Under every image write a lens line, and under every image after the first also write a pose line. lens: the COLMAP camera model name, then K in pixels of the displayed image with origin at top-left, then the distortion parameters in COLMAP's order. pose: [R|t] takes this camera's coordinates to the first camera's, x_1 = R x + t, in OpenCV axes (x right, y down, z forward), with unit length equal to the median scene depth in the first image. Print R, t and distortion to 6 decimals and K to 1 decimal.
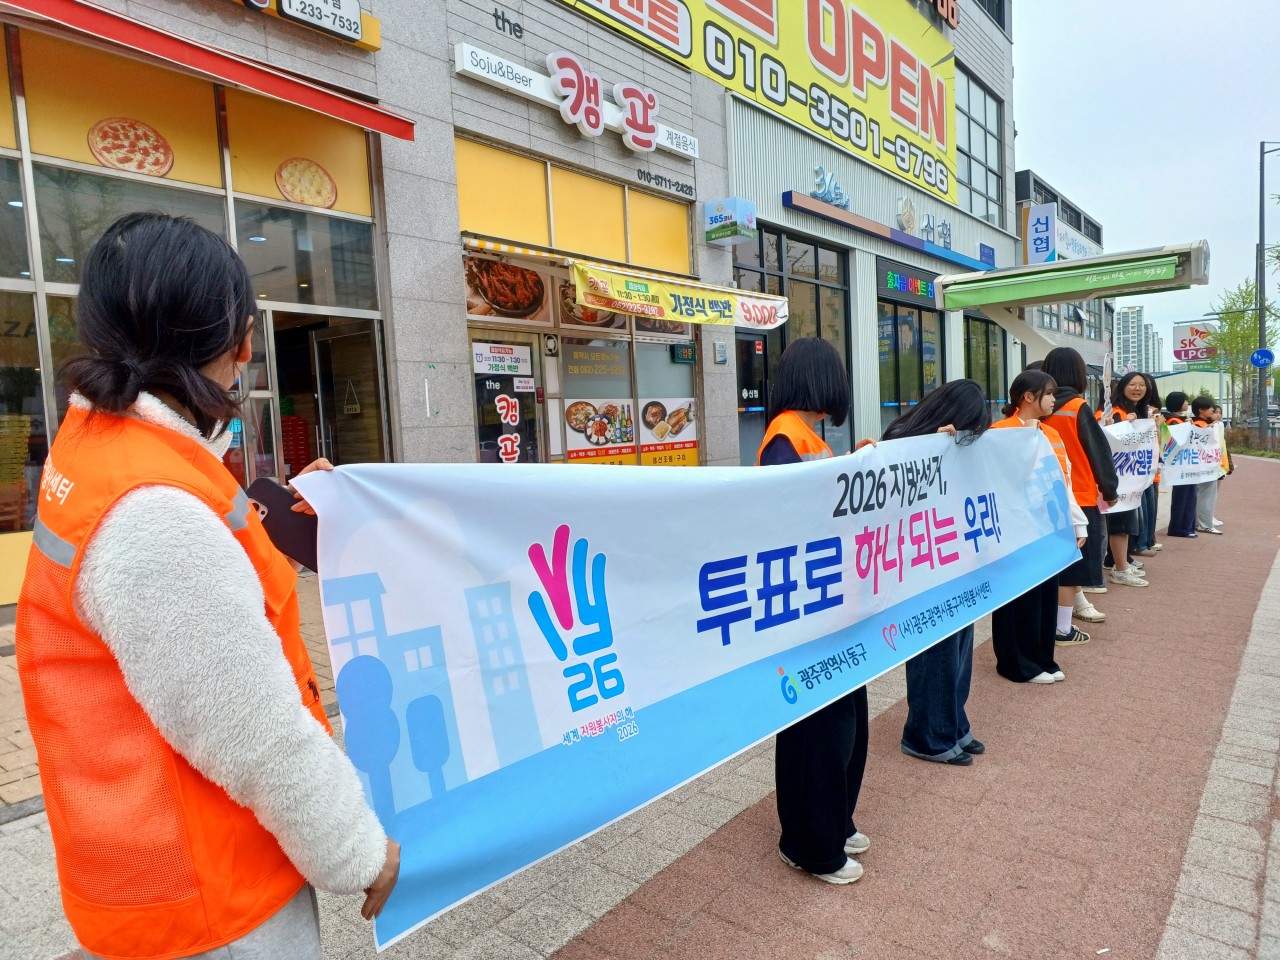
lens RADIAL K [[846.2, 0, 640.0], [0, 846.2, 480.0], [0, 0, 1]] dist [0.115729, -0.102124]
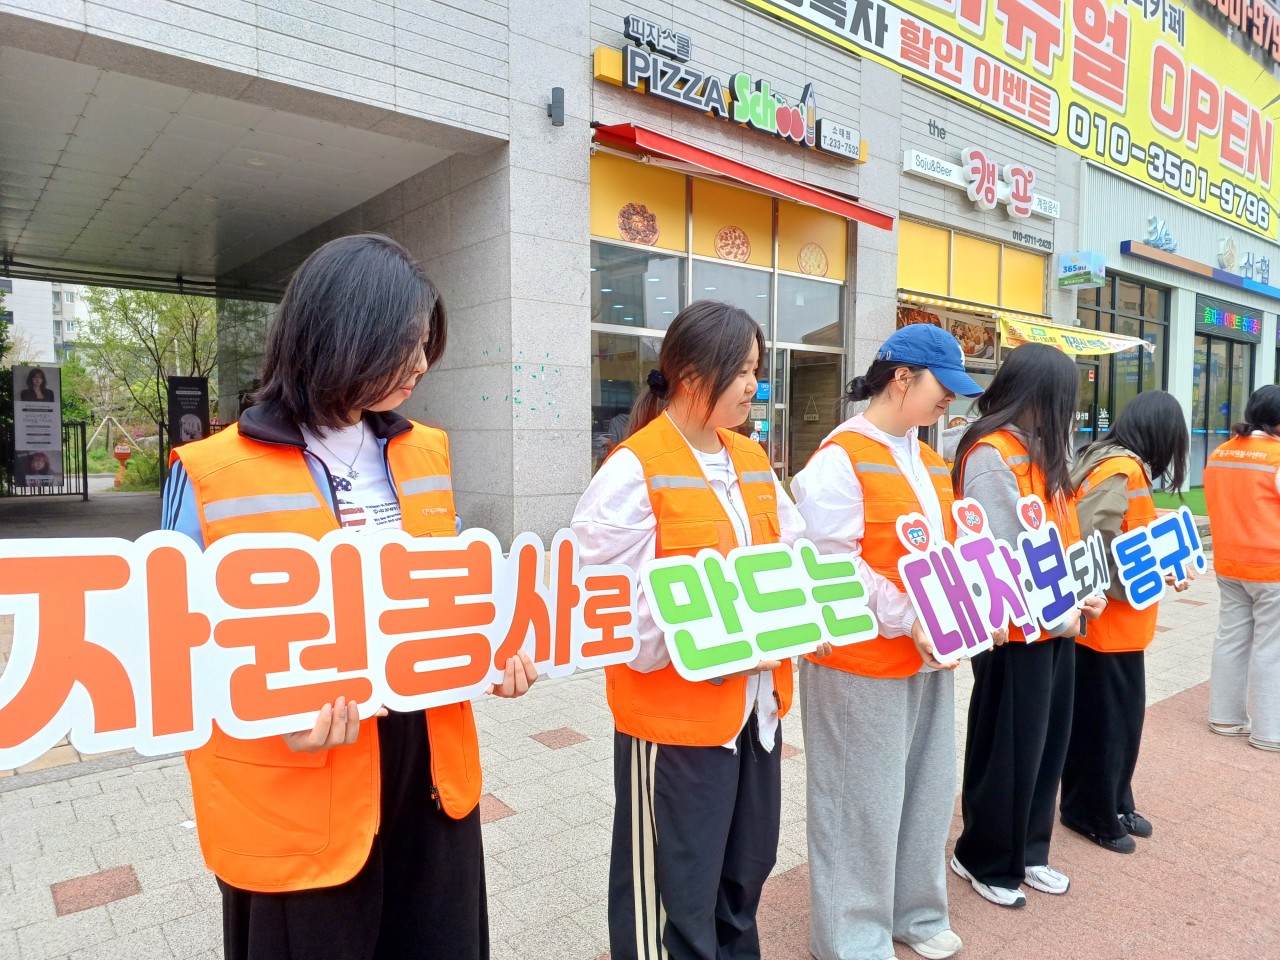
lens RADIAL K [[866.8, 0, 640.0], [0, 866.8, 480.0], [0, 0, 1]] dist [-0.000241, 0.074540]
pose [[0.978121, 0.057434, -0.199952, -0.222301], [-0.059878, 0.998187, -0.006189, 0.026177], [0.199234, 0.018026, 0.979786, -0.273071]]
